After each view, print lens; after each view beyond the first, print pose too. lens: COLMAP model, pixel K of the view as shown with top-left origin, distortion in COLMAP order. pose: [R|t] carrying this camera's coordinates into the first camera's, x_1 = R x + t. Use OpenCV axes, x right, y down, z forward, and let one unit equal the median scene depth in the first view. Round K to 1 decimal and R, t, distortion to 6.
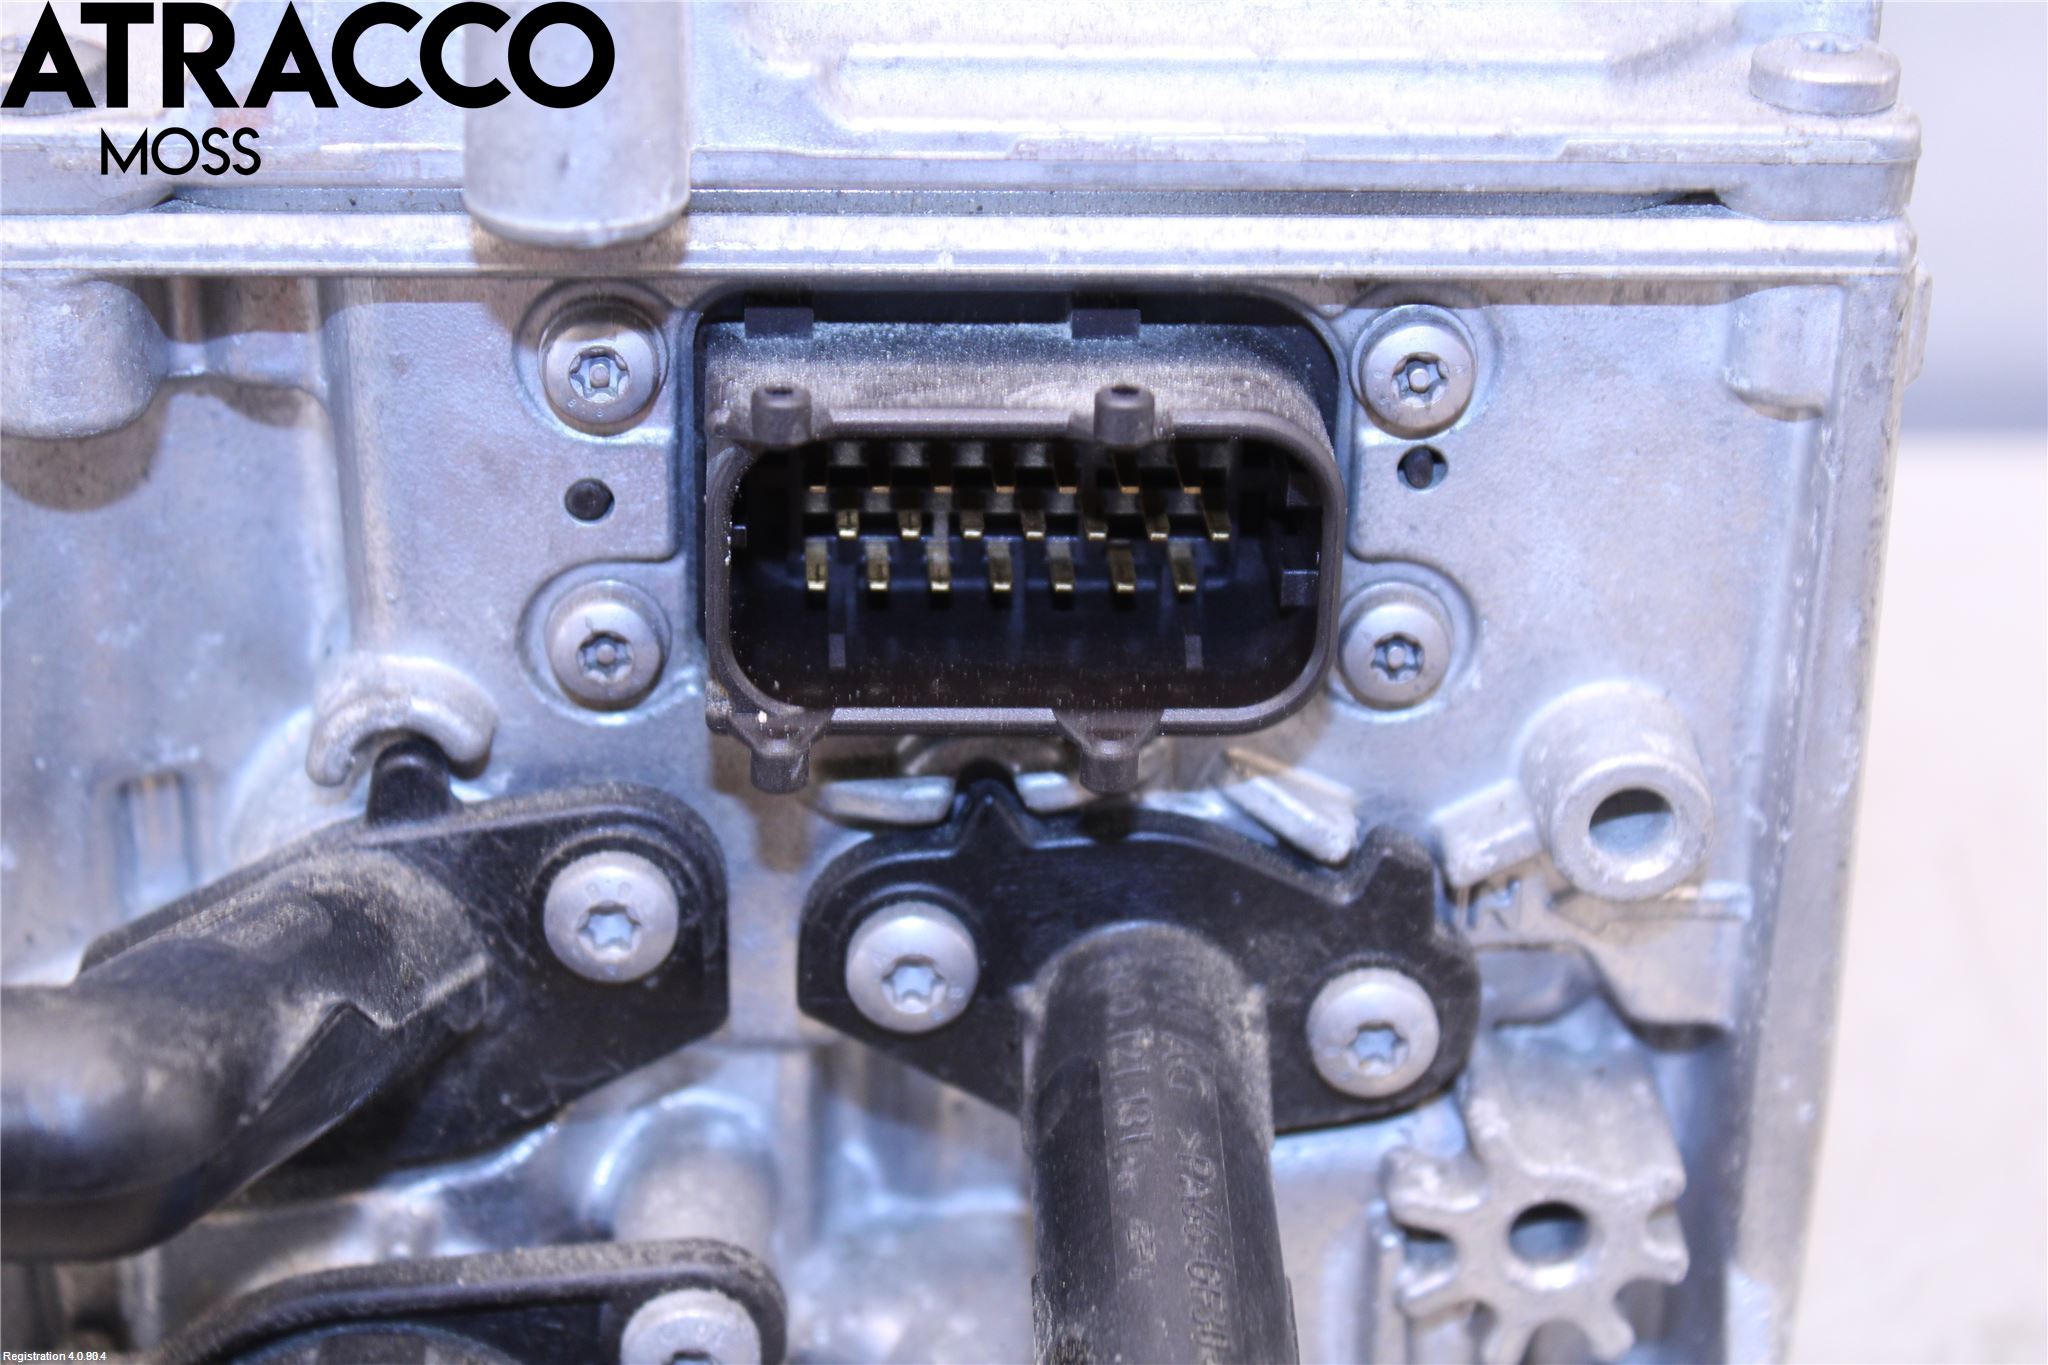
lens RADIAL K [[4465.0, 0, 1024.0], [0, 4465.0, 566.4], [0, 0, 1]] dist [0.089670, 0.072226]
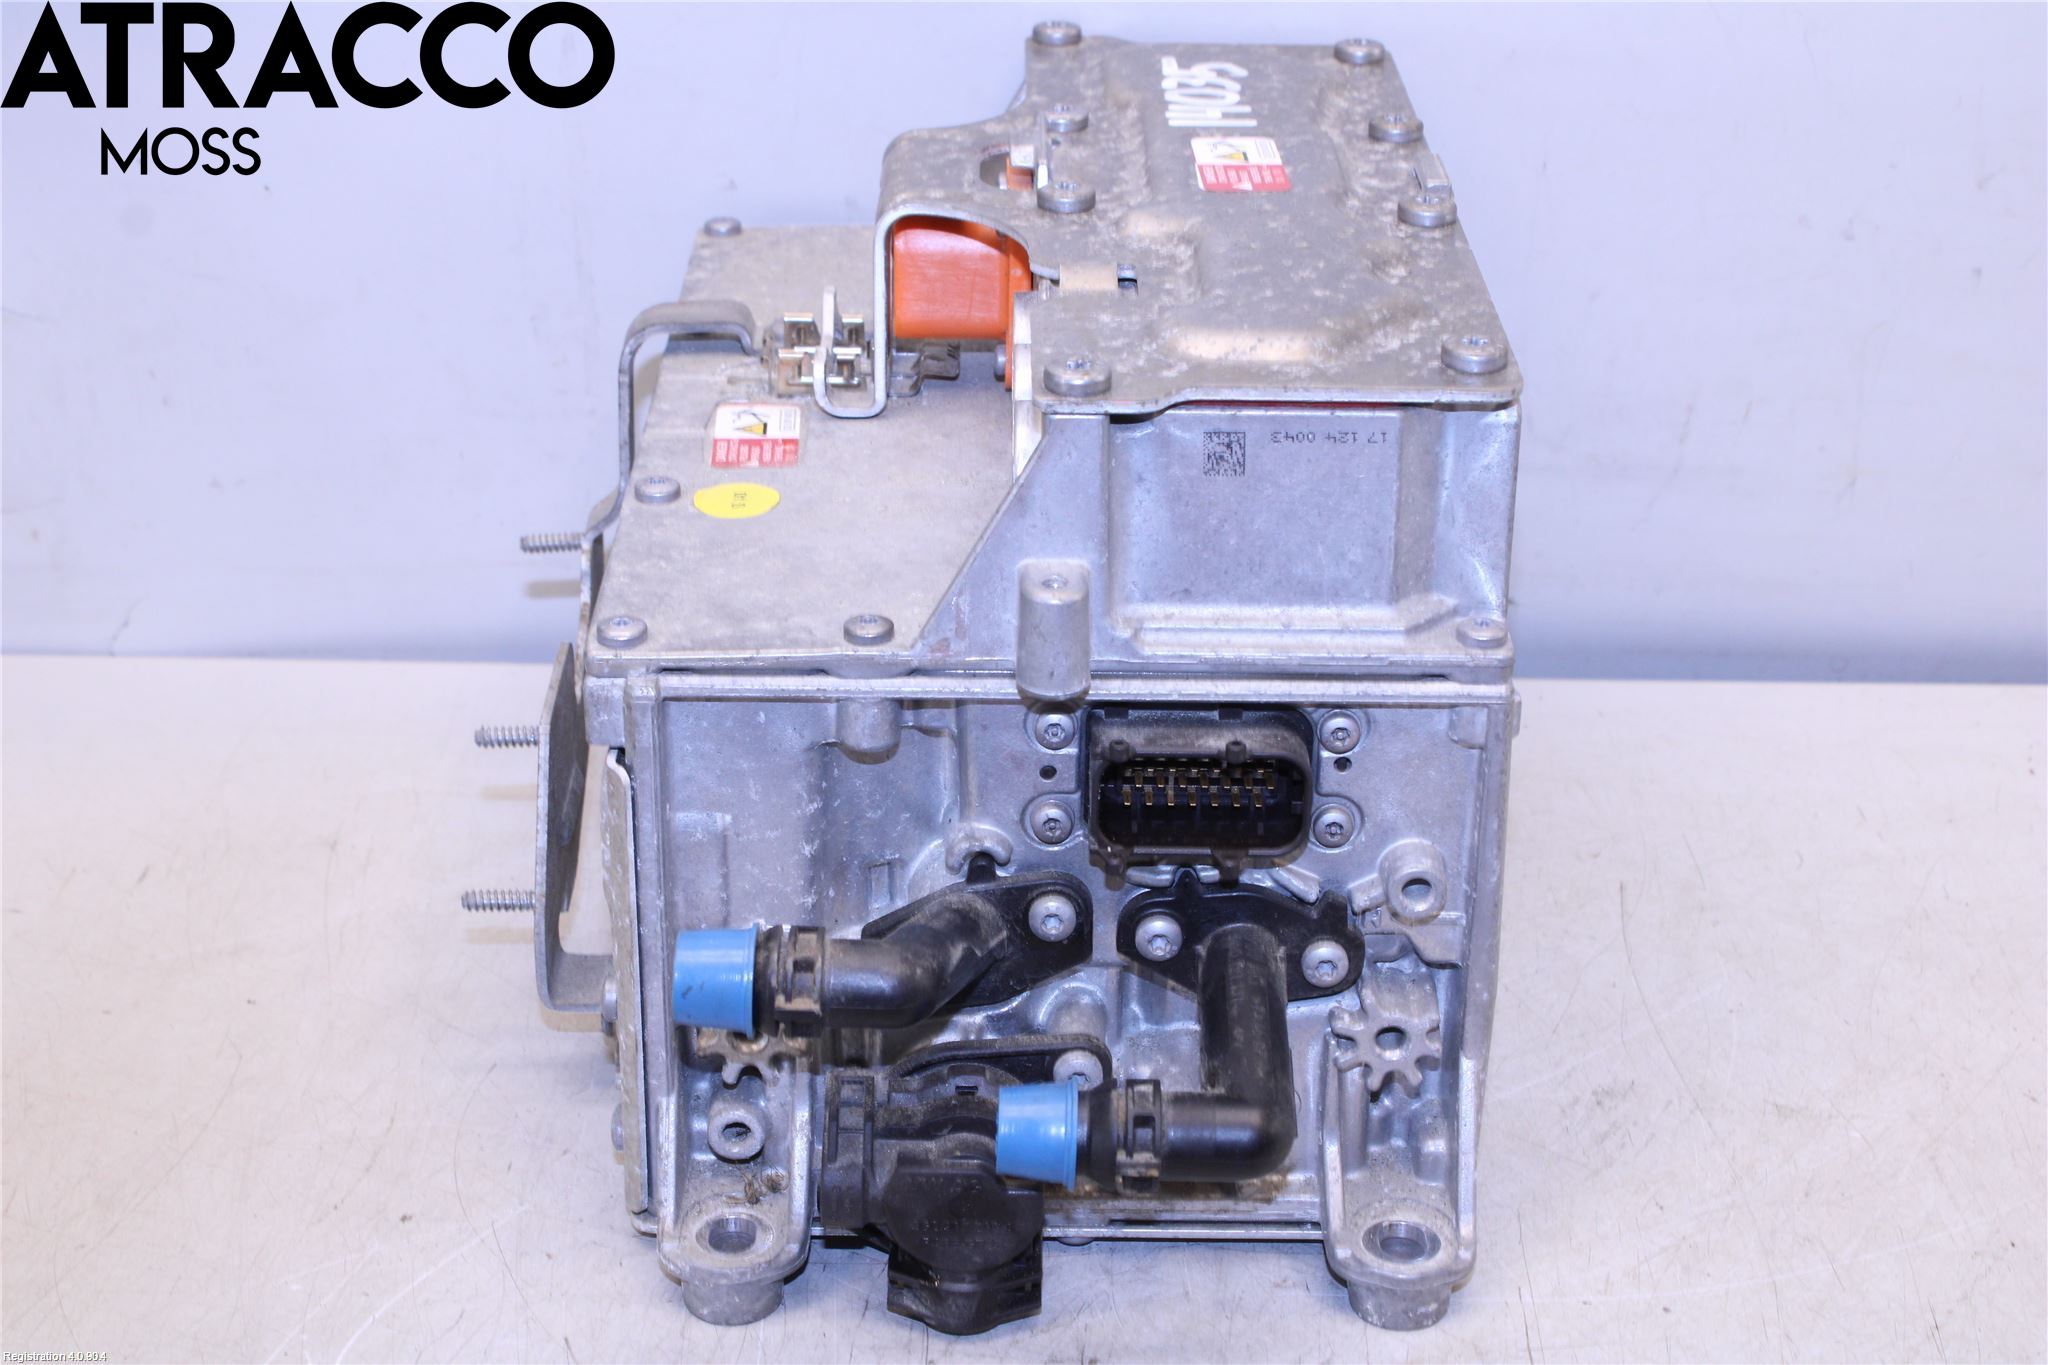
lens RADIAL K [[3424.9, 0, 1024.0], [0, 3424.9, 682.5], [0, 0, 1]] dist [-0.001654, -0.006005]
pose [[0.998692, 0.012524, -0.049567, -0.005175], [-0.011625, 0.999764, 0.018375, -0.109177], [0.049785, -0.017775, 0.998602, -1.150319]]
